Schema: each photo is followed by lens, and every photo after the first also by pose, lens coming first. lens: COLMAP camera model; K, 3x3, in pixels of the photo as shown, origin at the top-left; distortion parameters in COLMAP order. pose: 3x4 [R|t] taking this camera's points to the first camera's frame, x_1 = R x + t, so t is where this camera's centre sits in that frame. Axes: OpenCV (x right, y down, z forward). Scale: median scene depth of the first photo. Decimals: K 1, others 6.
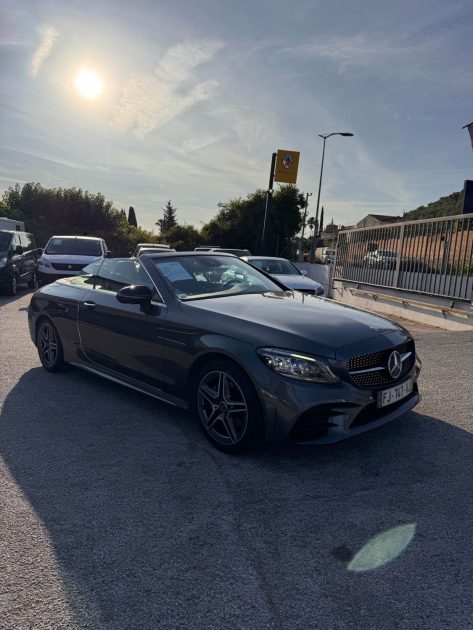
lens RADIAL K [[448.7, 0, 234.3], [0, 448.7, 315.5], [0, 0, 1]] dist [0.000861, -0.006352]
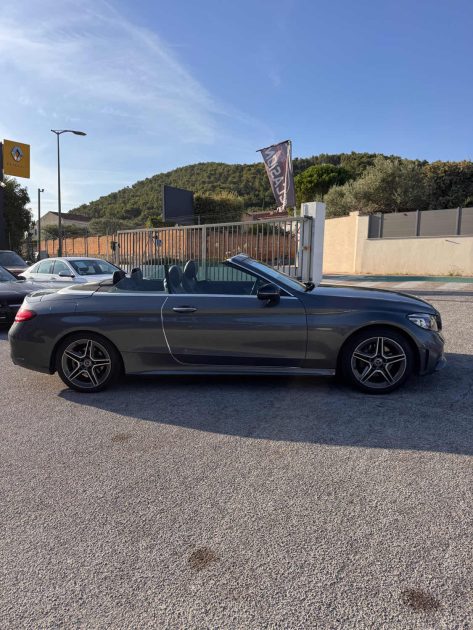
lens RADIAL K [[440.8, 0, 236.5], [0, 440.8, 315.0], [0, 0, 1]] dist [0.061144, -0.102644]
pose [[0.750106, -0.118058, 0.650695, -0.184281], [0.113291, 0.992331, 0.049443, -0.009796], [-0.651542, 0.036630, 0.757728, 0.031892]]
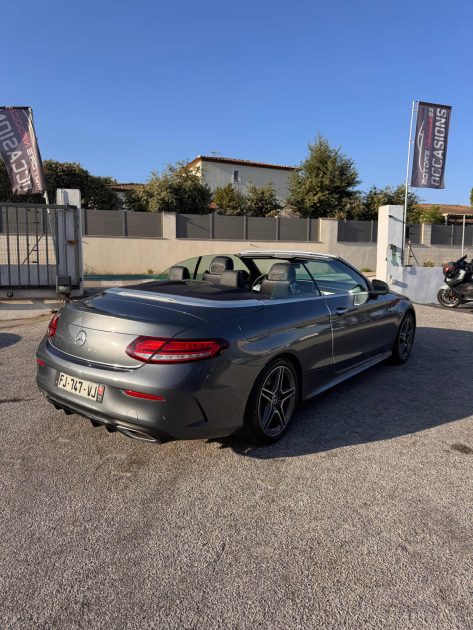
lens RADIAL K [[448.7, 0, 234.3], [0, 448.7, 315.5], [0, 0, 1]] dist [0.000861, -0.006352]
pose [[-0.129248, -0.154641, 0.979480, -0.245789], [0.111974, 0.979171, 0.169368, -0.040294], [-0.985270, 0.131567, -0.109240, 0.271890]]
